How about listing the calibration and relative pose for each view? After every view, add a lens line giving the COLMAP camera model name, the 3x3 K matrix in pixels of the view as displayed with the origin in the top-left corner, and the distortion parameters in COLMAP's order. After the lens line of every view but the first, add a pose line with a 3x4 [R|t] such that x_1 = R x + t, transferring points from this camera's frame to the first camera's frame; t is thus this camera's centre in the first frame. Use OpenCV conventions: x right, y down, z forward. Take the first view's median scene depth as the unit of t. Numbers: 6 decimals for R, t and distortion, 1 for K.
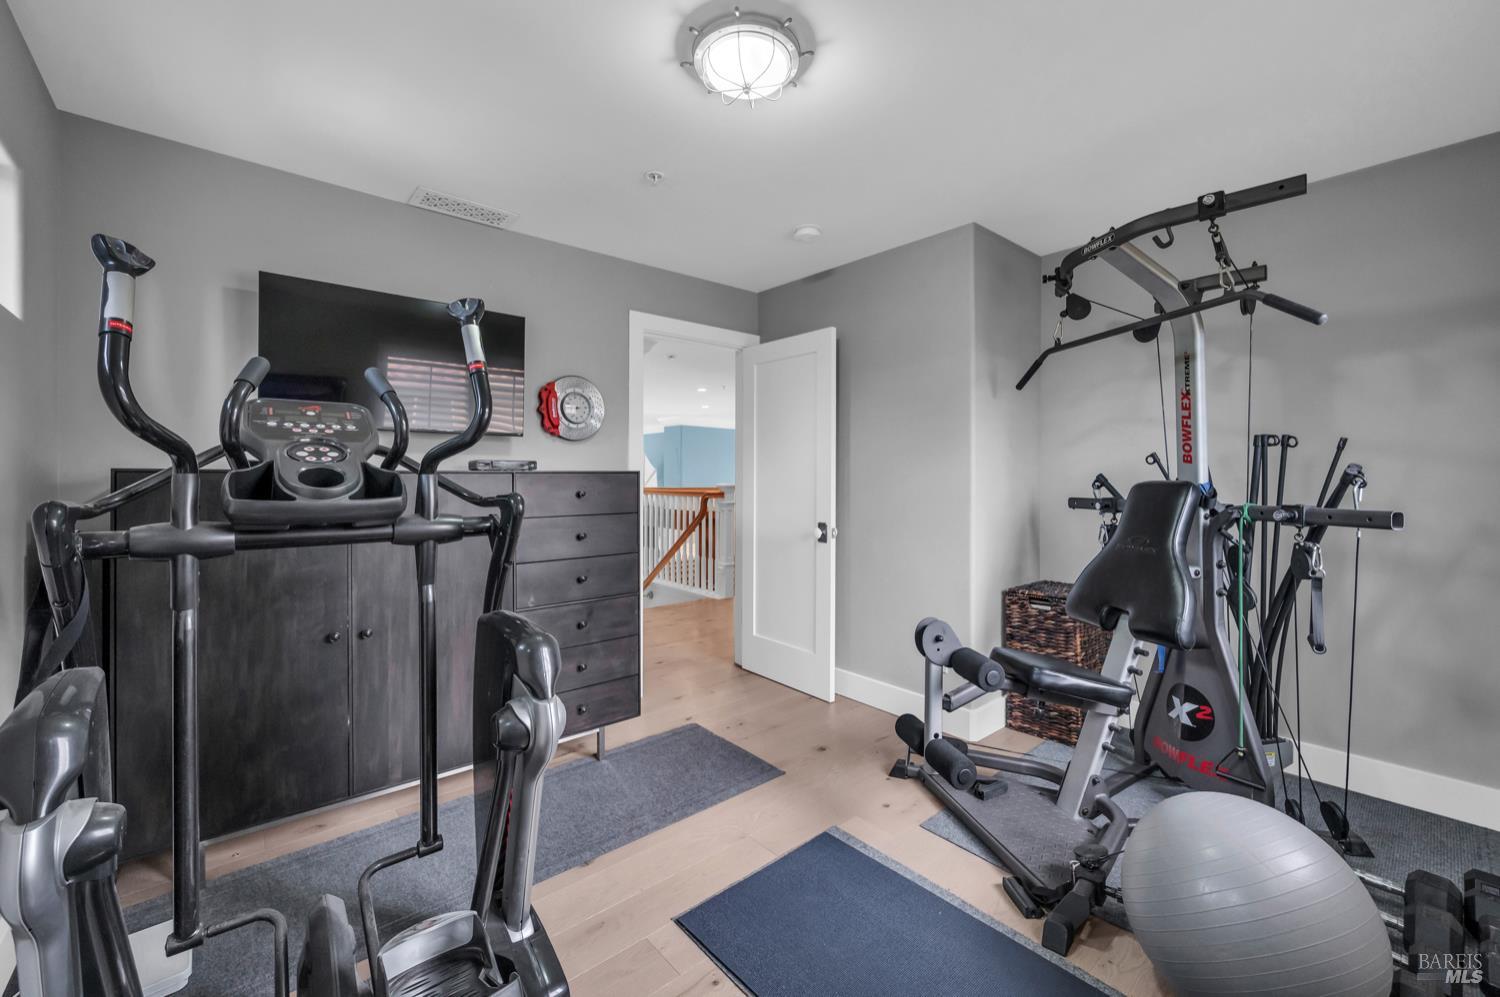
lens RADIAL K [[600.7, 0, 750.0], [0, 600.7, 498.5], [0, 0, 1]] dist [-0.001133, -0.000072]
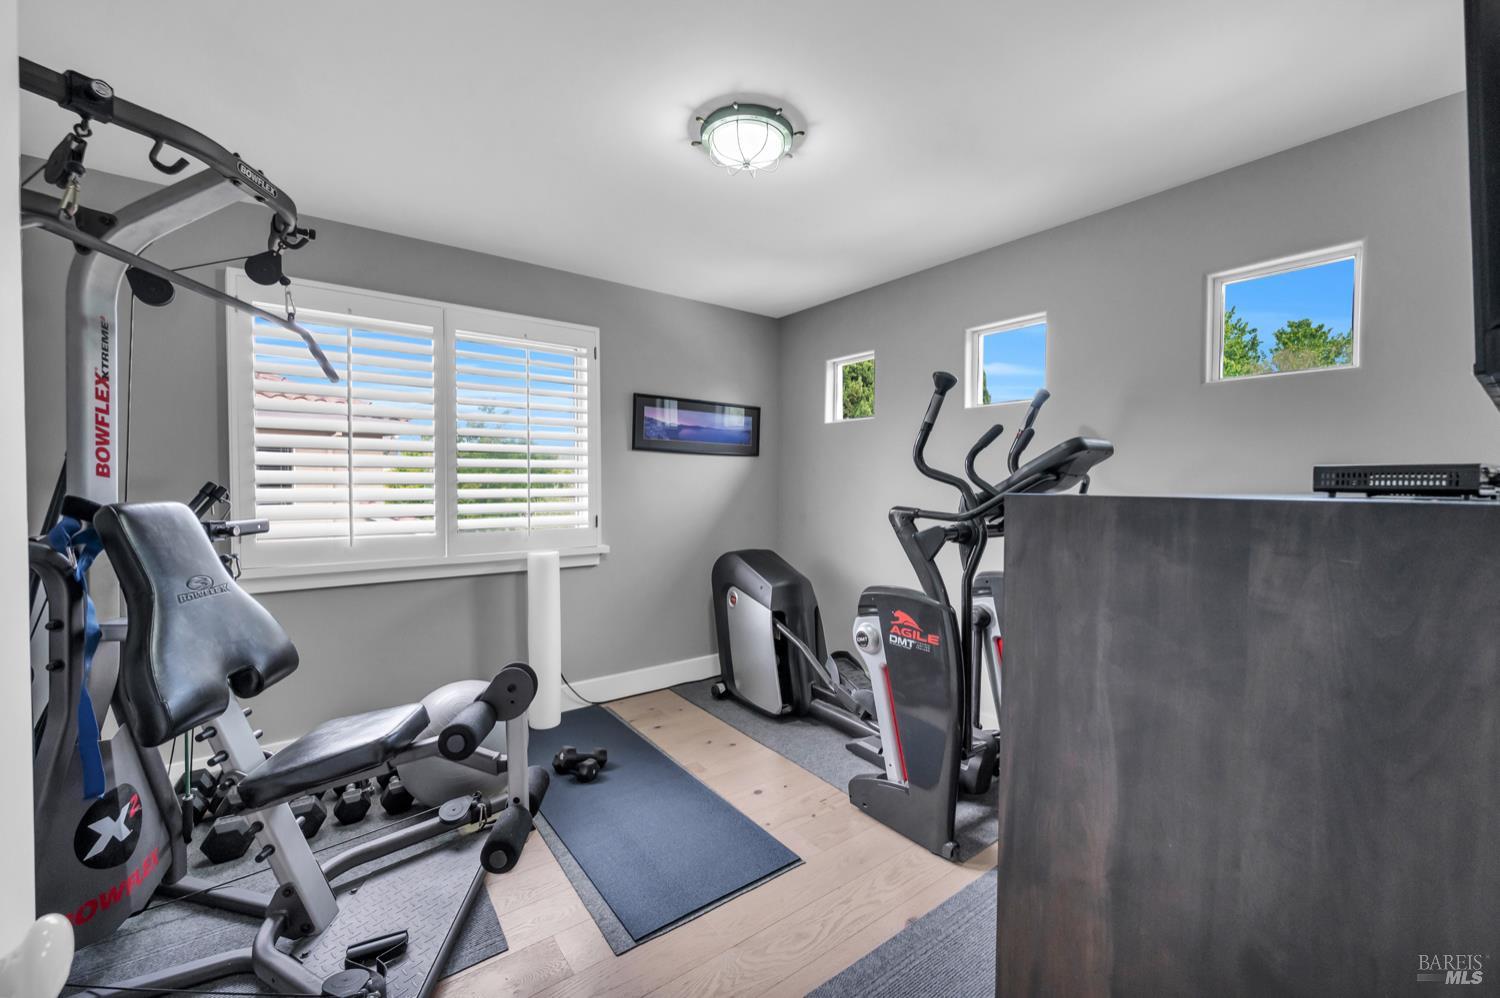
lens RADIAL K [[600.7, 0, 750.0], [0, 600.7, 499.0], [0, 0, 1]] dist [-0.001133, -0.000072]
pose [[-0.997414, -0.007409, 0.071490, -0.075426], [-0.003238, 0.998295, 0.058281, -0.076401], [-0.071799, 0.057899, -0.995737, 1.655513]]
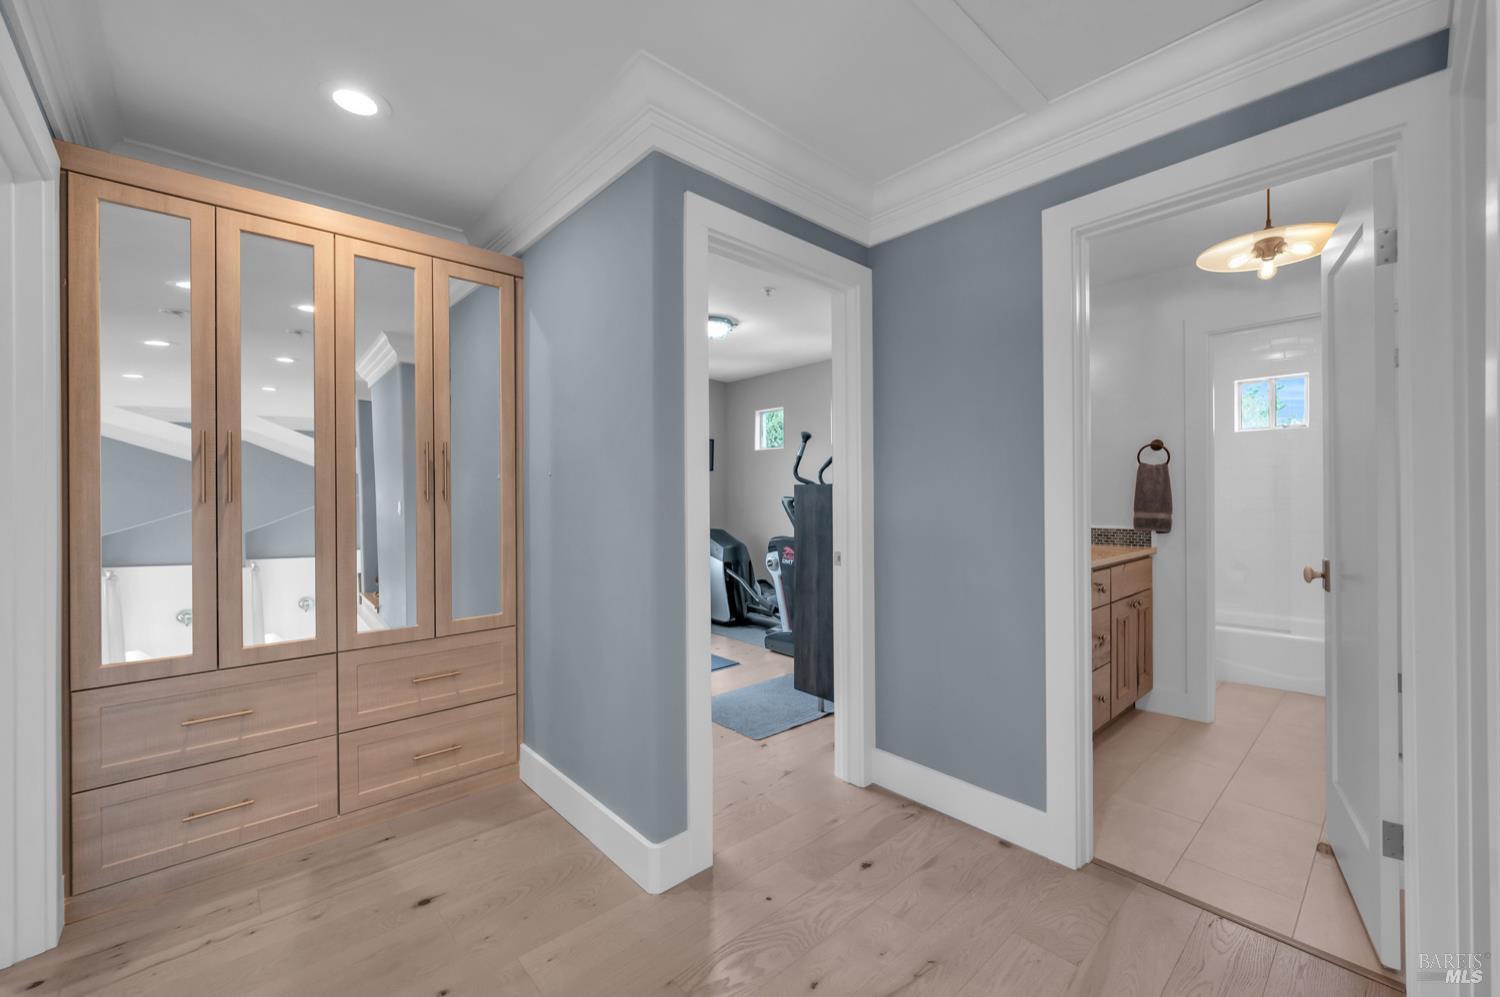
lens RADIAL K [[600.7, 0, 750.0], [0, 600.7, 498.5], [0, 0, 1]] dist [-0.001133, -0.000072]
pose [[-0.999799, 0.004286, -0.019587, -0.090878], [0.003523, 0.999241, 0.038807, -0.081623], [0.019738, 0.038730, -0.999055, 2.972489]]
